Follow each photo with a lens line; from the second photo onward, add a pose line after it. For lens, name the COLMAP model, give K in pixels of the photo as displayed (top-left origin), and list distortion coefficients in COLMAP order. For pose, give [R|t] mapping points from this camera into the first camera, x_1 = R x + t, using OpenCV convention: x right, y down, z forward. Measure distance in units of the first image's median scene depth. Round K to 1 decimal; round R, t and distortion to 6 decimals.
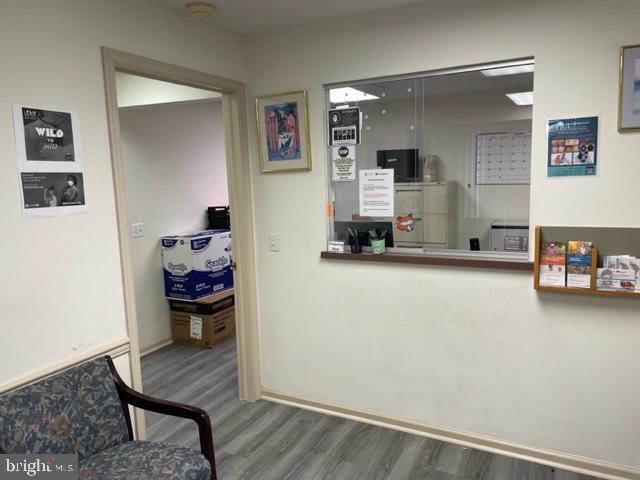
lens RADIAL K [[477.6, 0, 320.0], [0, 477.6, 240.0], [0, 0, 1]] dist [0.067730, -0.111198]
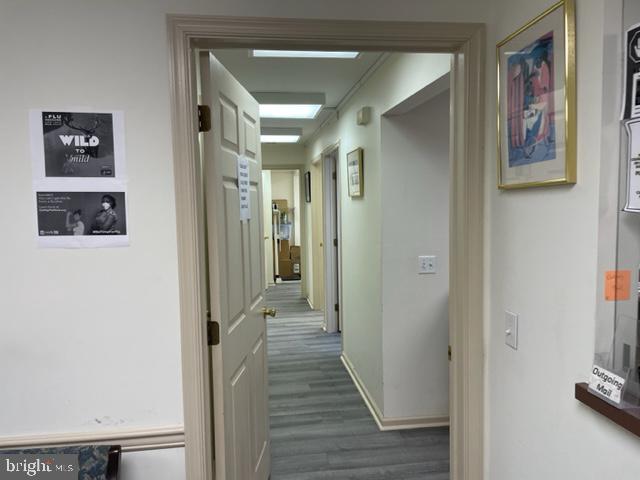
lens RADIAL K [[477.6, 0, 320.0], [0, 477.6, 240.0], [0, 0, 1]] dist [0.067730, -0.111198]
pose [[0.566056, 0.085601, -0.819910, 0.301983], [-0.112315, 0.993328, 0.026166, -0.122532], [0.816680, 0.077276, 0.571894, 0.850154]]
